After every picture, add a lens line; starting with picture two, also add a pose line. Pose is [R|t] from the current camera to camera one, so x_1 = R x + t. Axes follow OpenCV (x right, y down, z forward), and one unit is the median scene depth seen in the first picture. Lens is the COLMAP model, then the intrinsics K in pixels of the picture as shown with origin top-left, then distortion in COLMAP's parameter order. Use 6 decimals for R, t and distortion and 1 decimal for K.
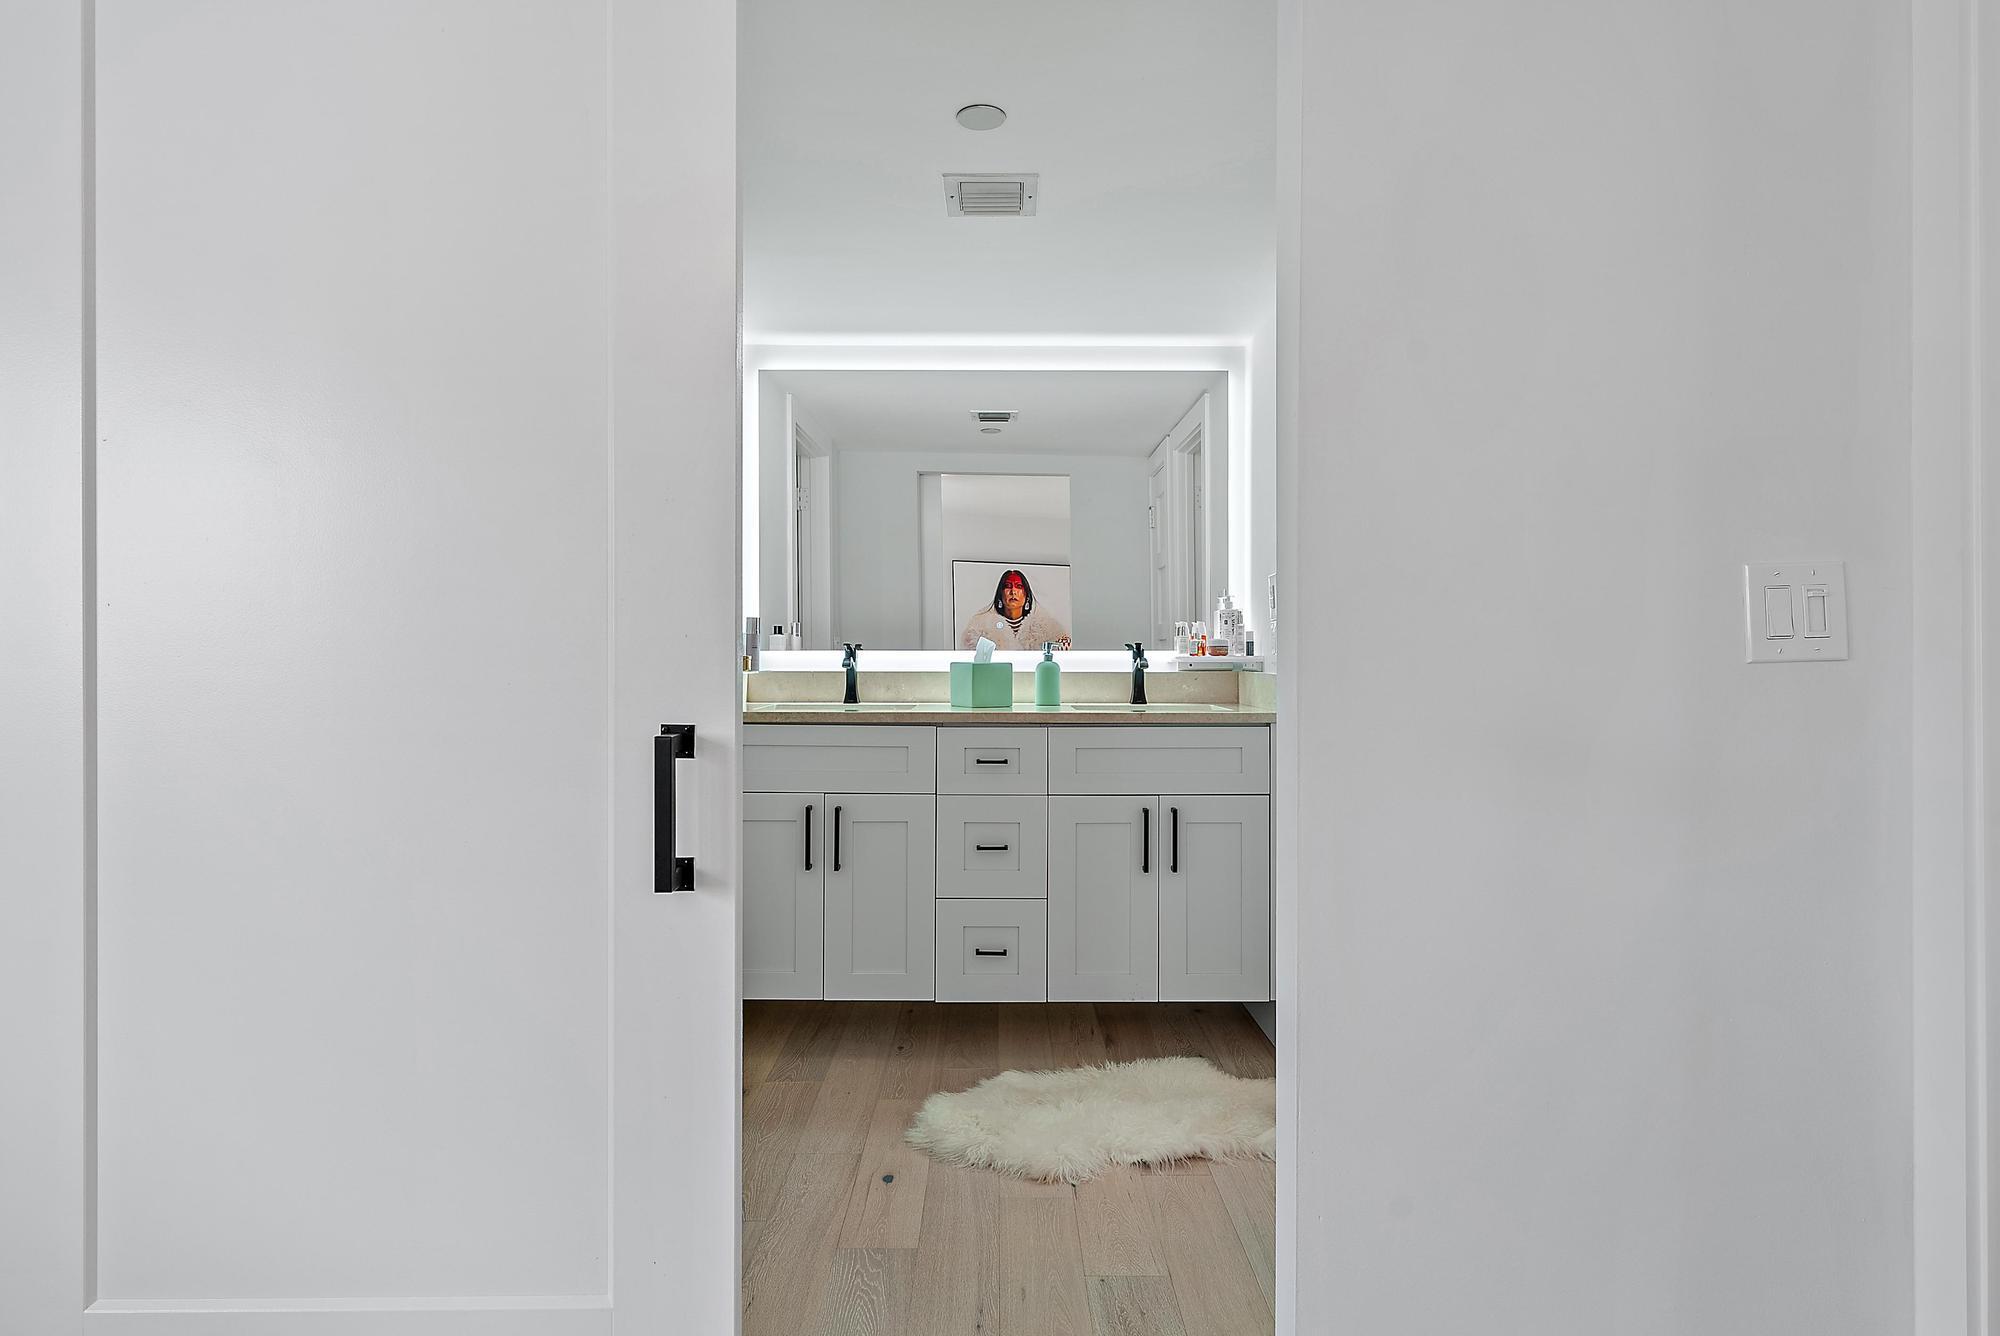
lens RADIAL K [[1096.8, 0, 999.9], [0, 1096.8, 663.0], [0, 0, 1]] dist [-0.000130, -0.000010]
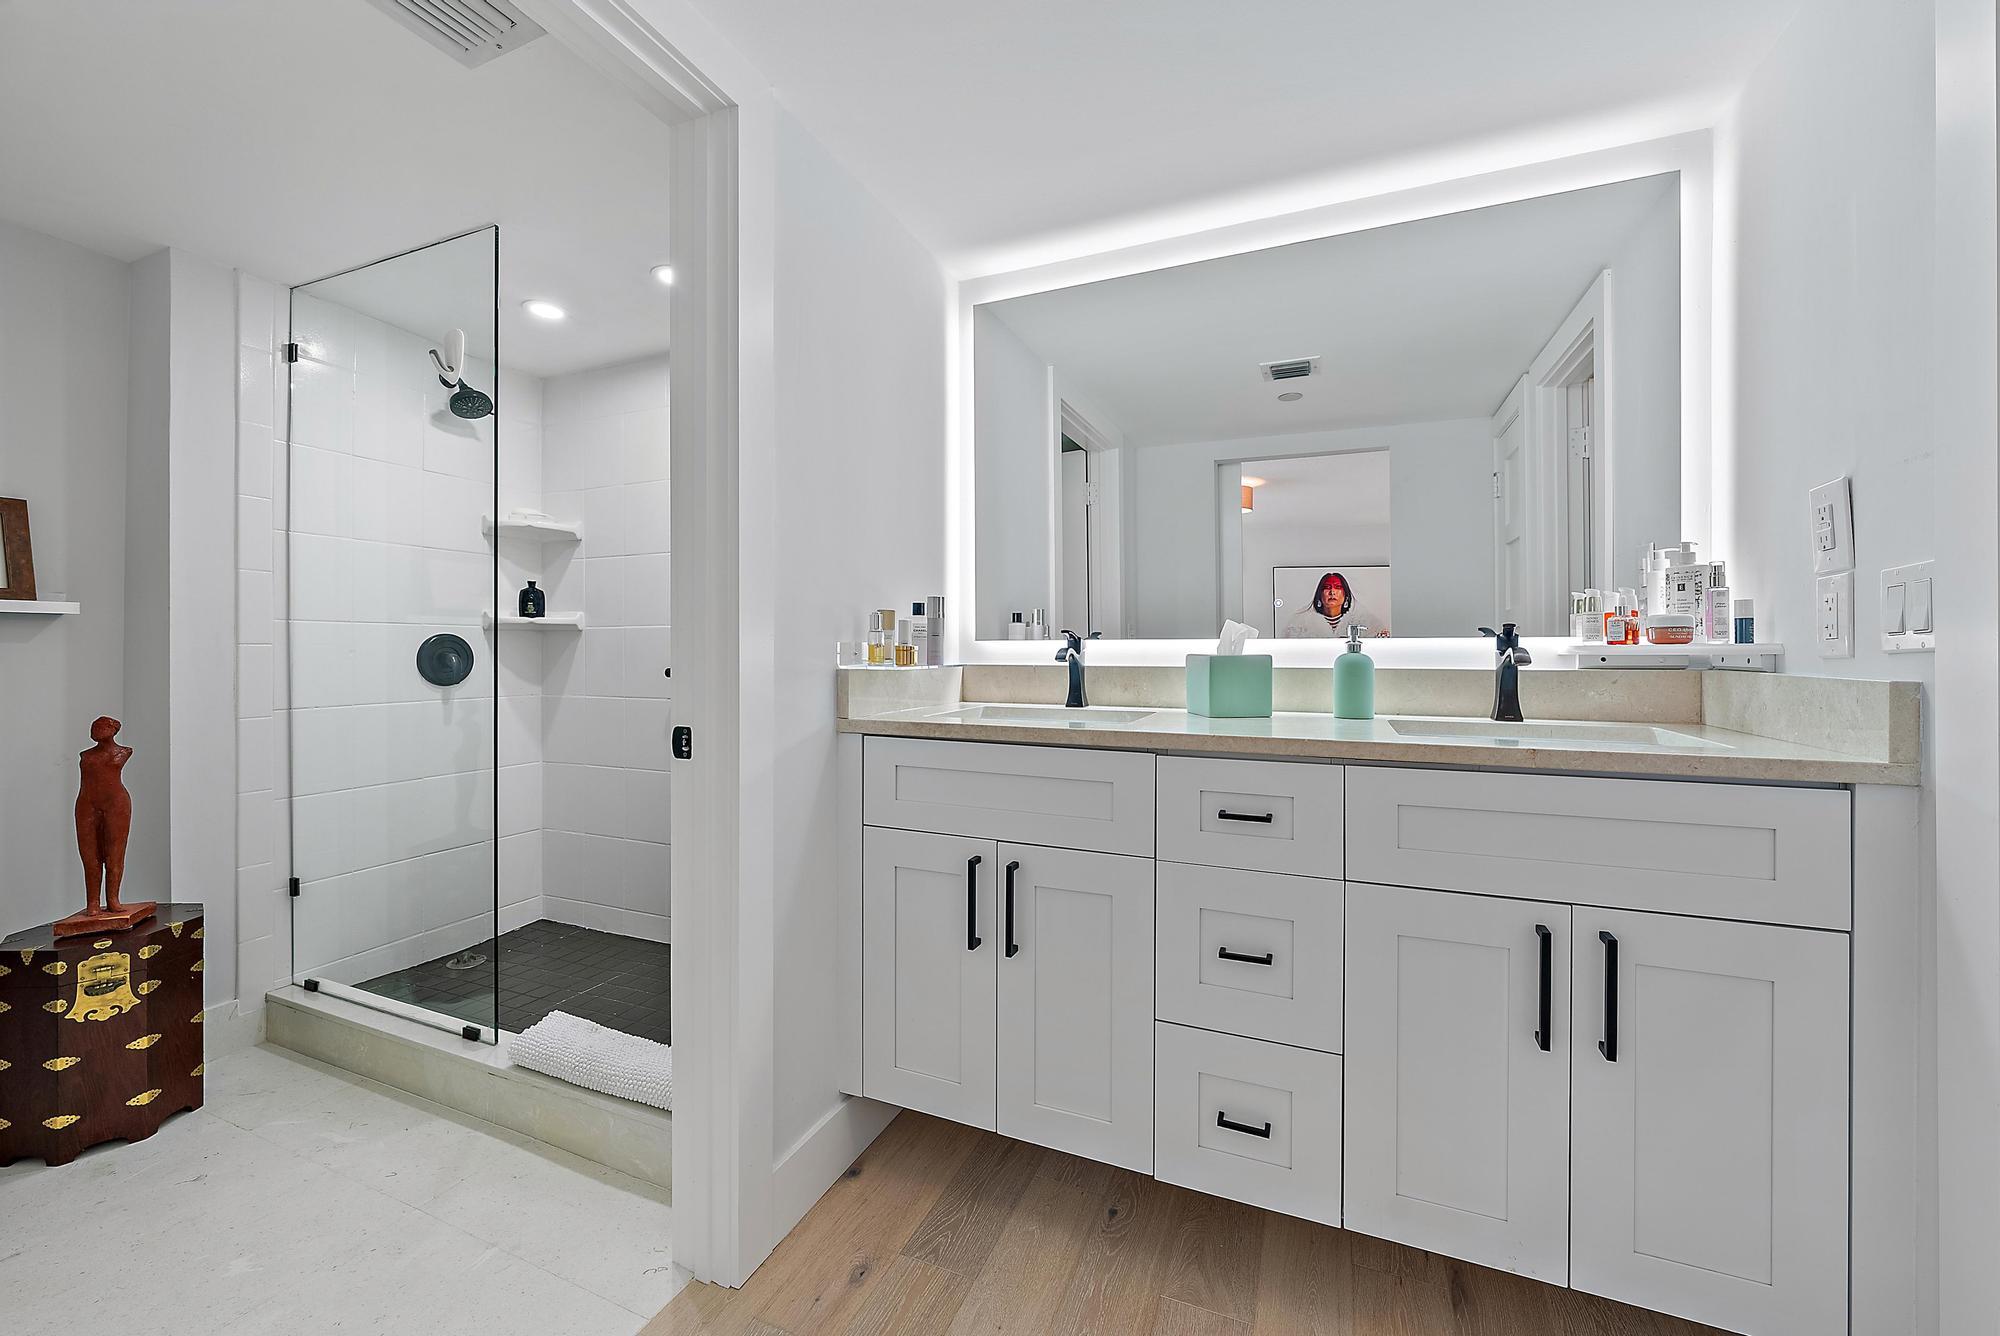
lens RADIAL K [[780.6, 0, 999.9], [0, 780.6, 657.2], [0, 0, 1]] dist [0.001063, 0.000058]
pose [[0.921181, 0.001866, -0.389129, 0.031321], [-0.001564, 0.999998, 0.001093, 0.000640], [0.389130, -0.000399, 0.921183, 0.467598]]
